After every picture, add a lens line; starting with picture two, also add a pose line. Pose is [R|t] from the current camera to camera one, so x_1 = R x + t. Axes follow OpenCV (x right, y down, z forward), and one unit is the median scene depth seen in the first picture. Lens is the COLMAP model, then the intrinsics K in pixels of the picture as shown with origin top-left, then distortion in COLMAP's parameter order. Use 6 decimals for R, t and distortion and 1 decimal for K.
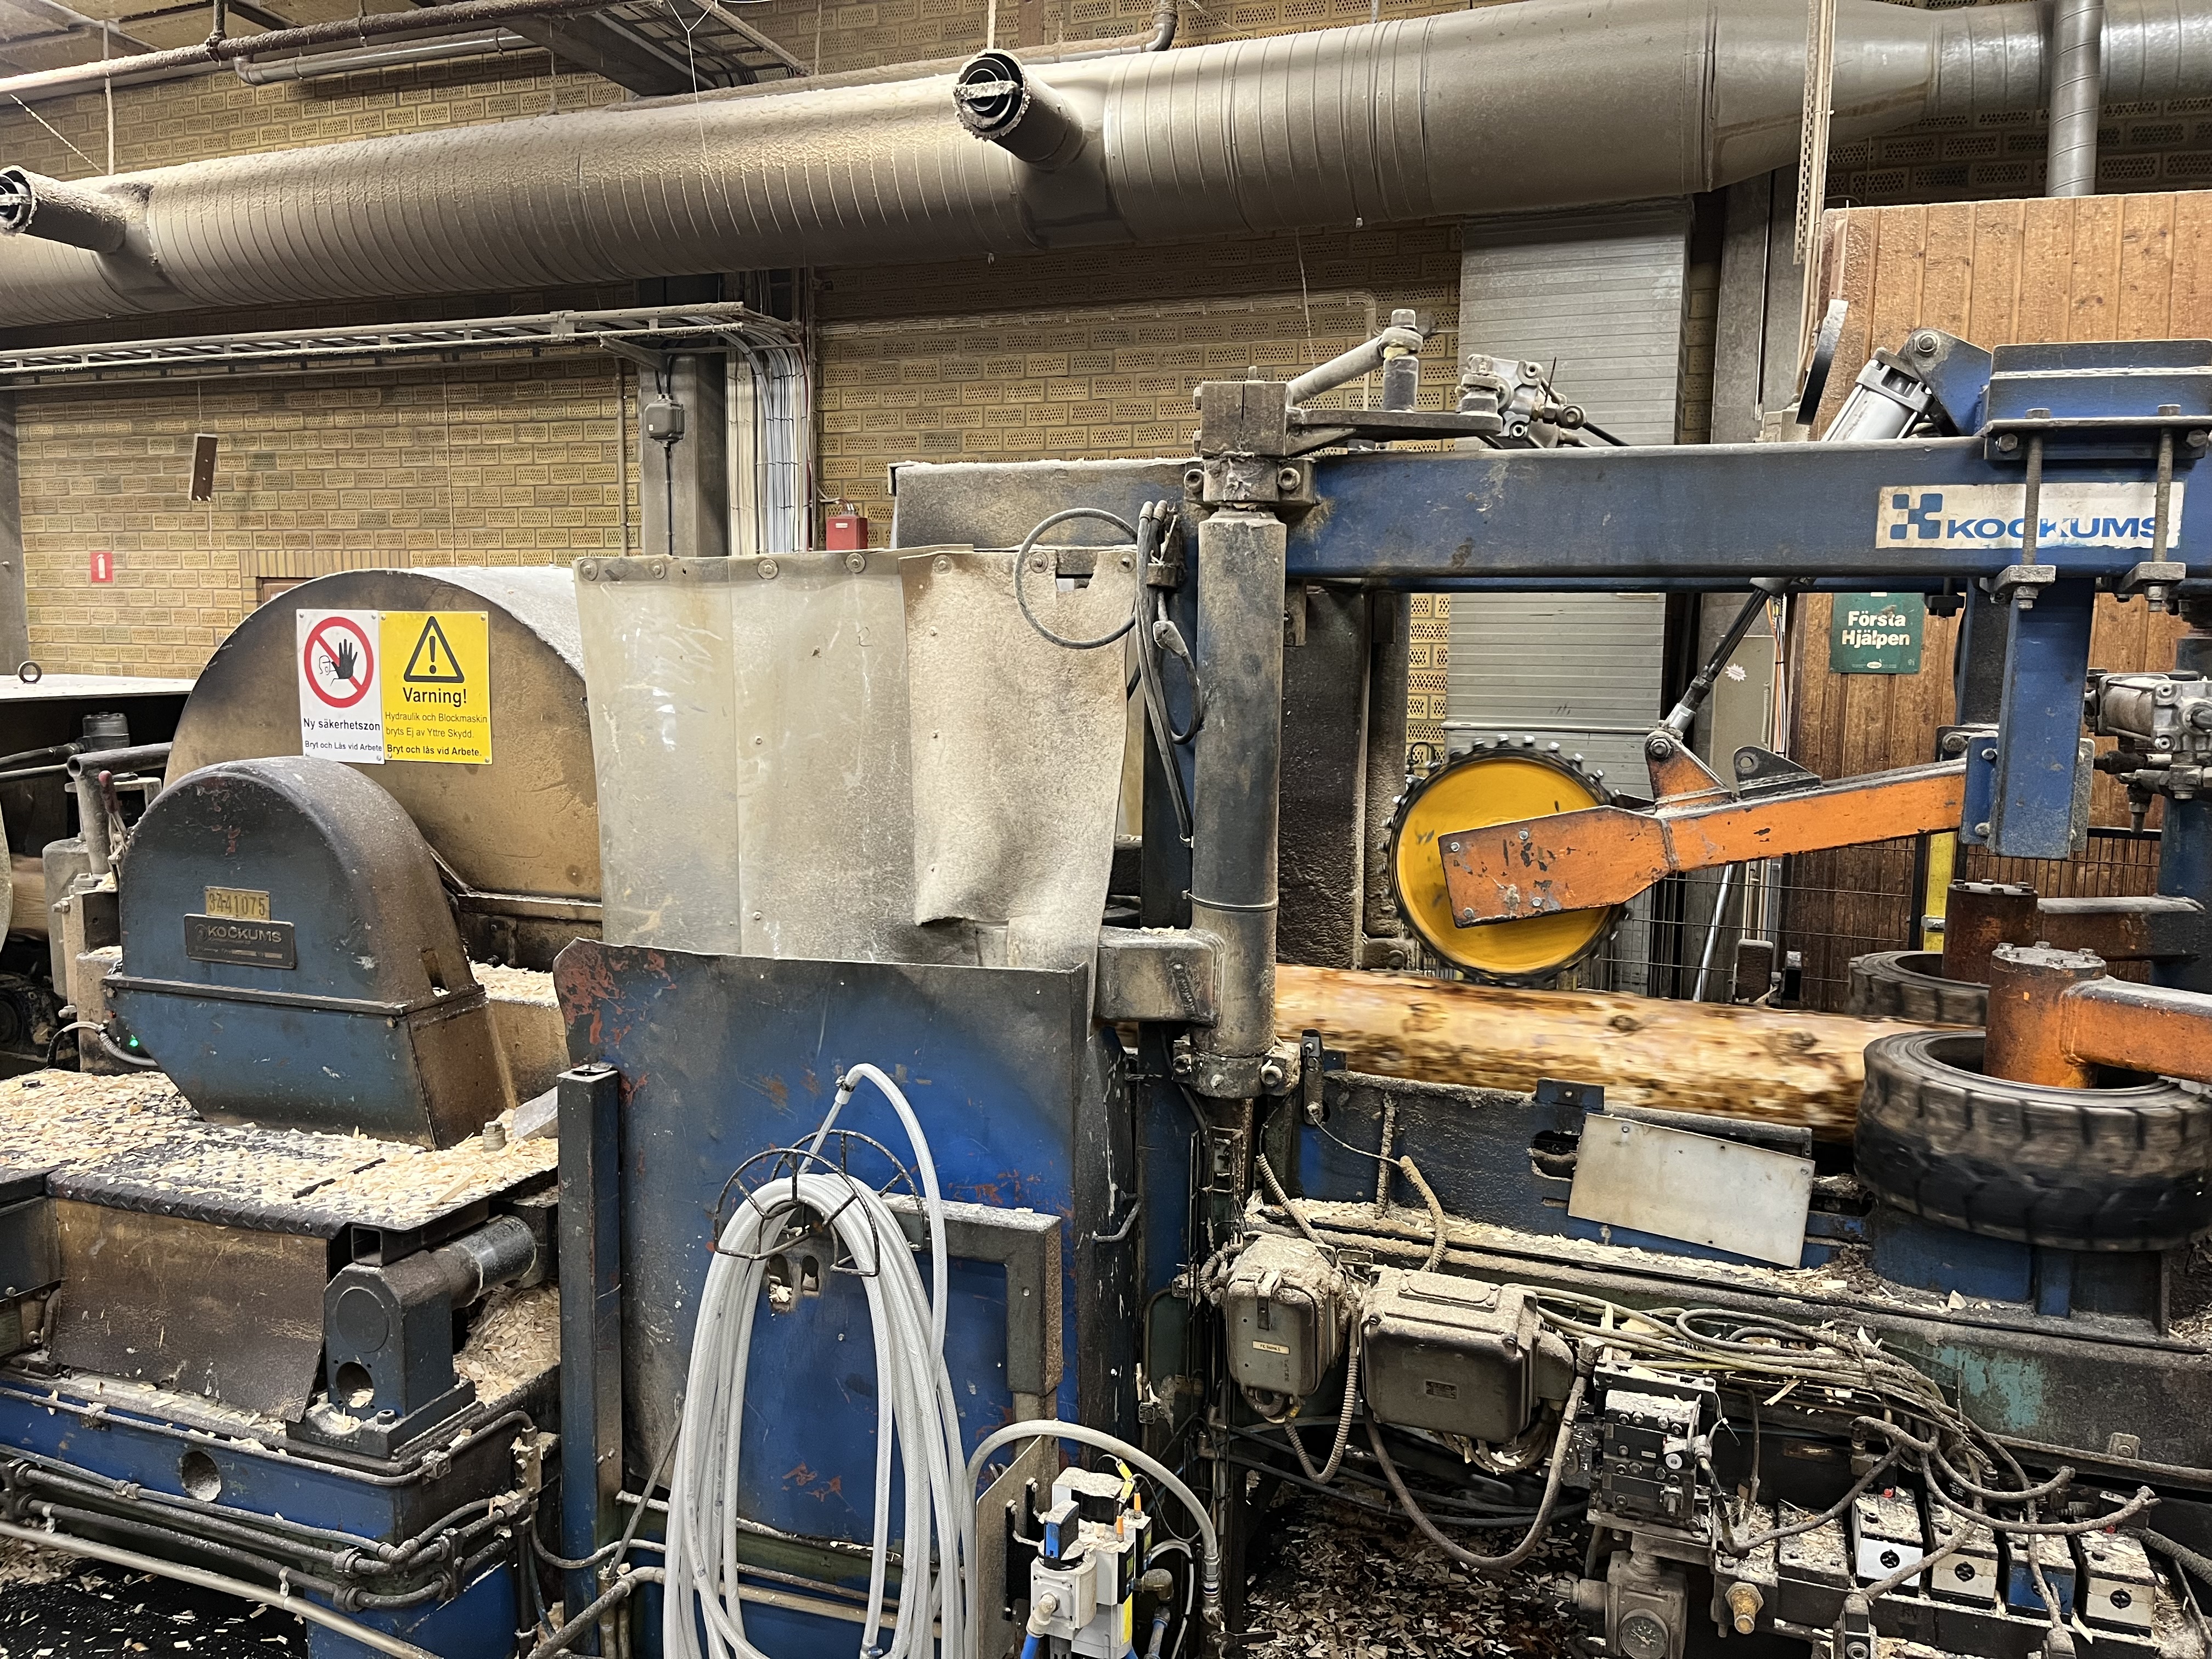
lens RADIAL K [[1659.0, 0, 1096.0], [0, 1659.0, 808.7], [0, 0, 1]] dist [0.069619, -0.093160]
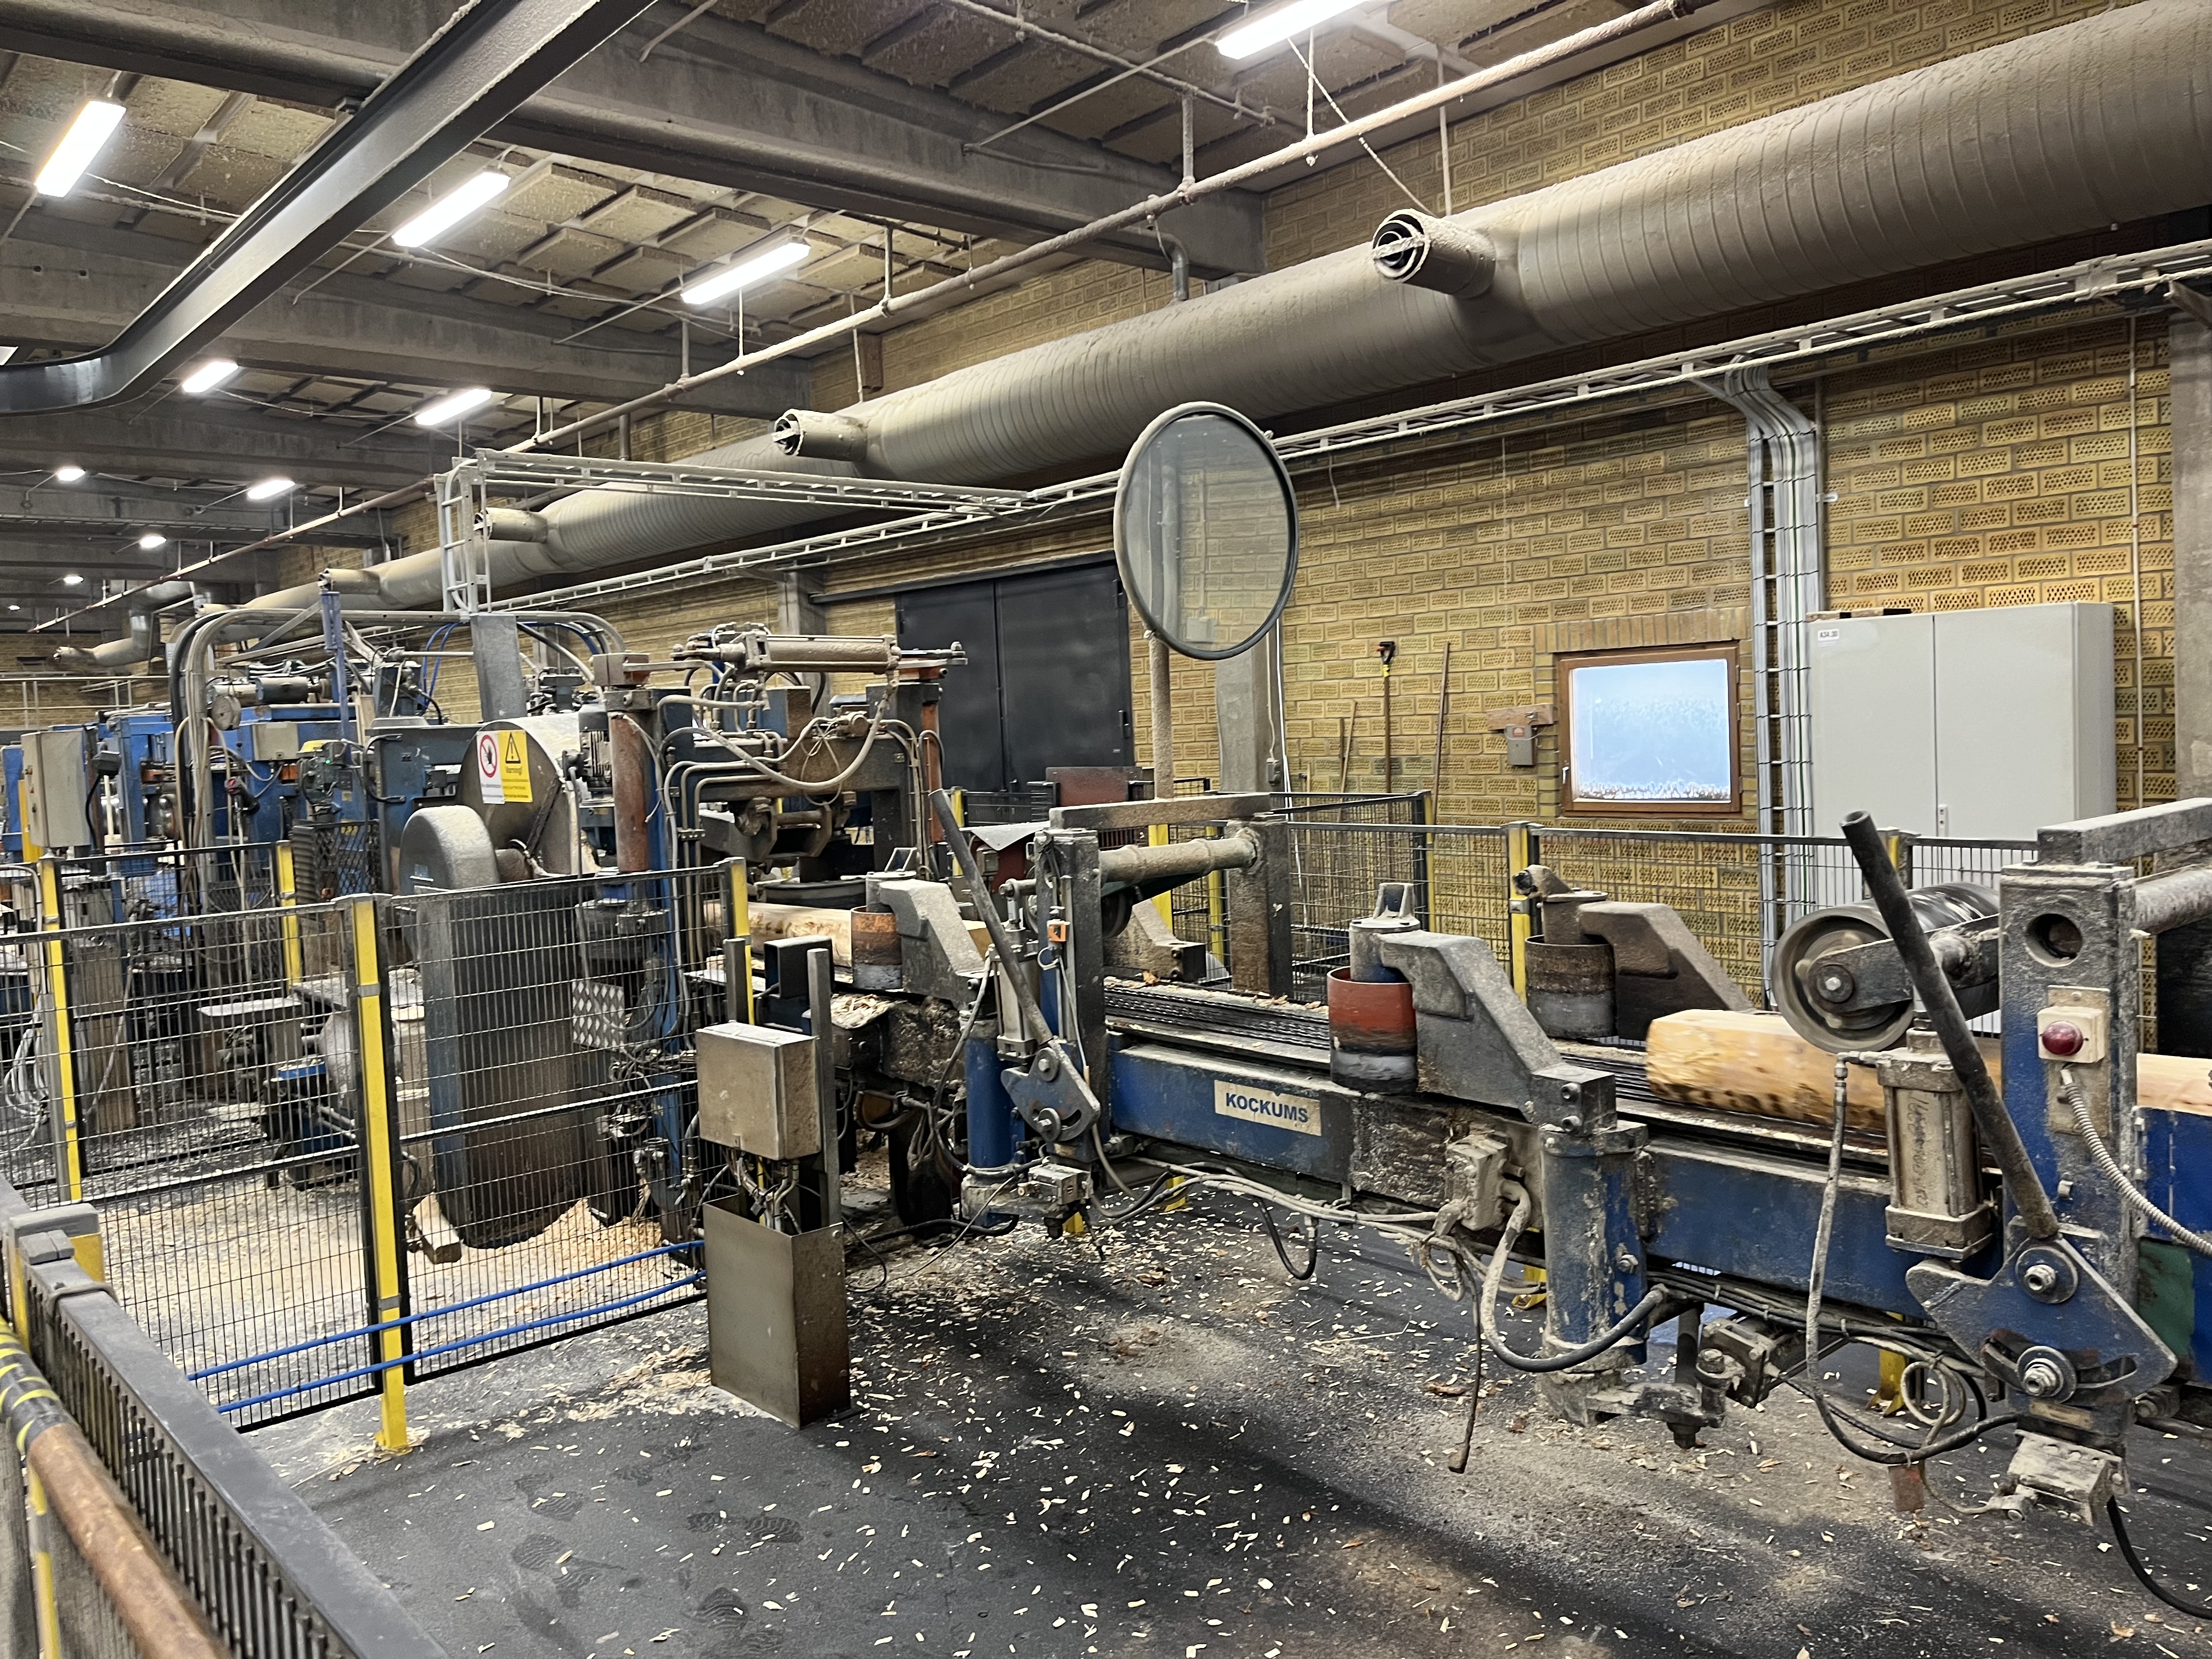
lens RADIAL K [[1659.0, 0, 1096.0], [0, 1659.0, 808.7], [0, 0, 1]] dist [0.069619, -0.093160]
pose [[0.878488, -0.022127, -0.477253, -2.683169], [-0.000012, 0.998926, -0.046335, -0.136528], [0.477765, 0.040710, 0.877544, 1.018550]]
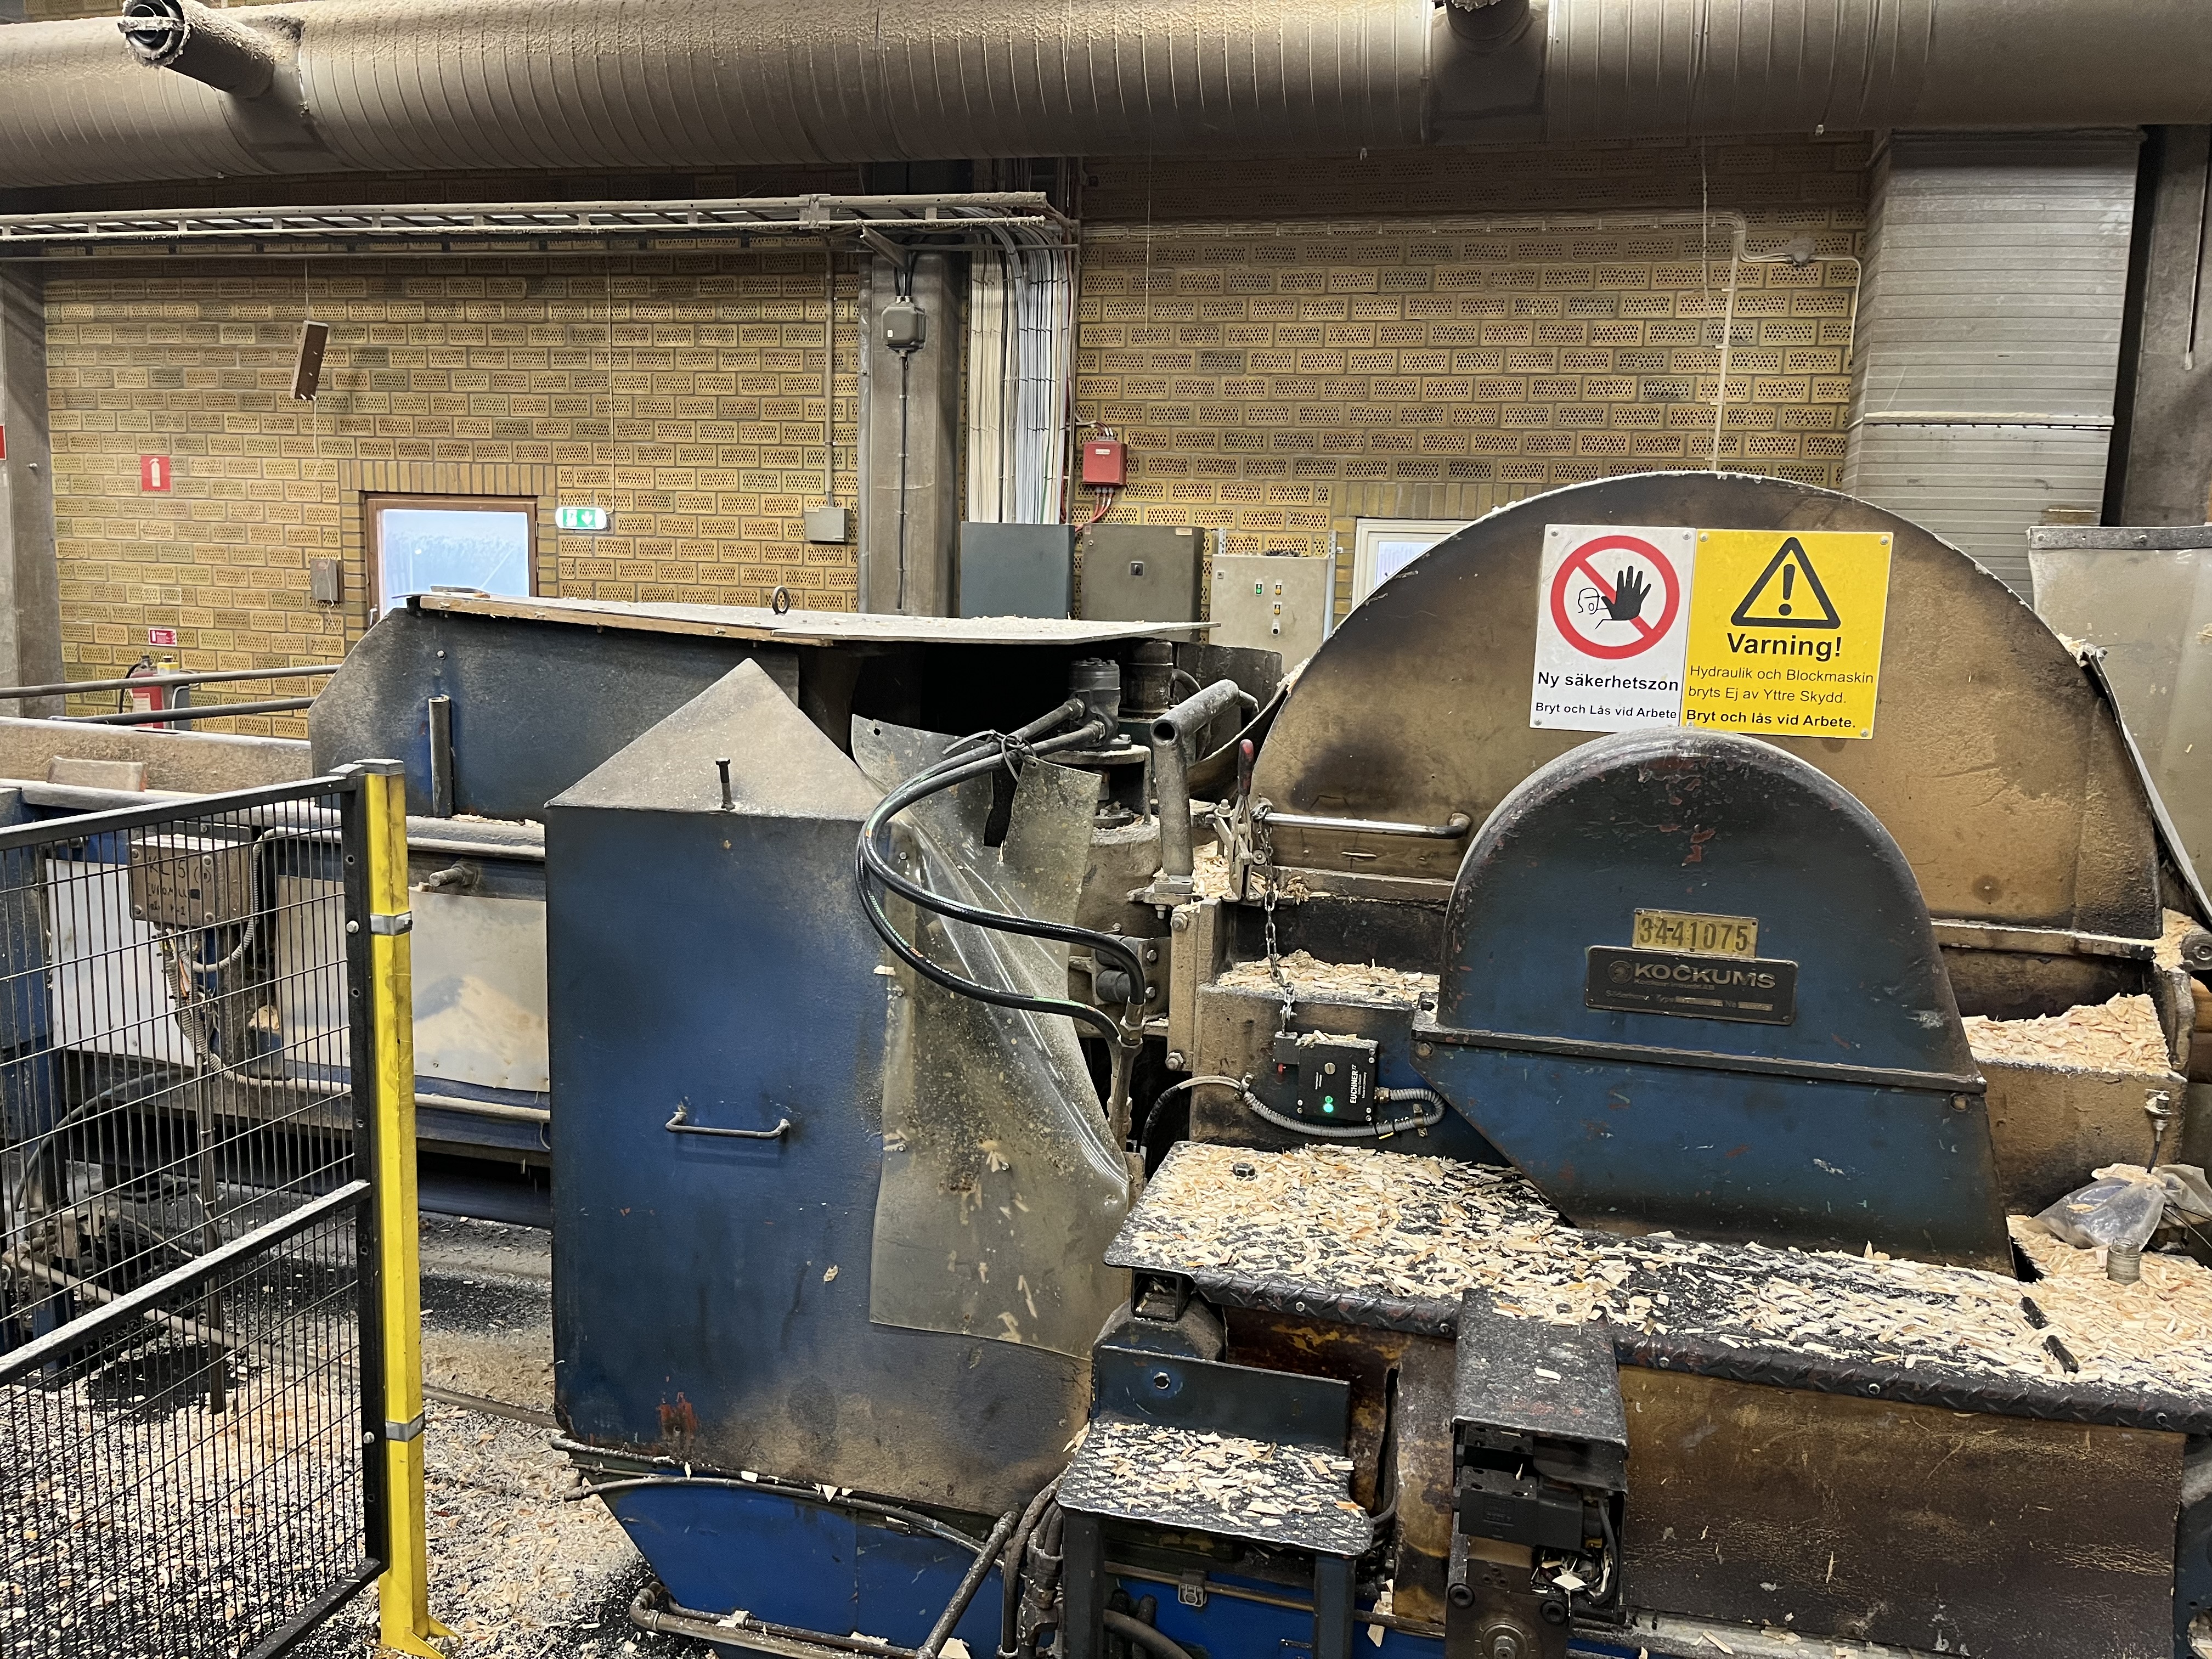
lens RADIAL K [[1646.4, 0, 1062.3], [0, 1646.4, 819.2], [0, 0, 1]] dist [0.071868, -0.099912]
pose [[0.993270, 0.007468, 0.115577, -0.809421], [-0.011983, 0.999190, 0.038421, -0.015231], [-0.115197, -0.039548, 0.992555, 0.307789]]
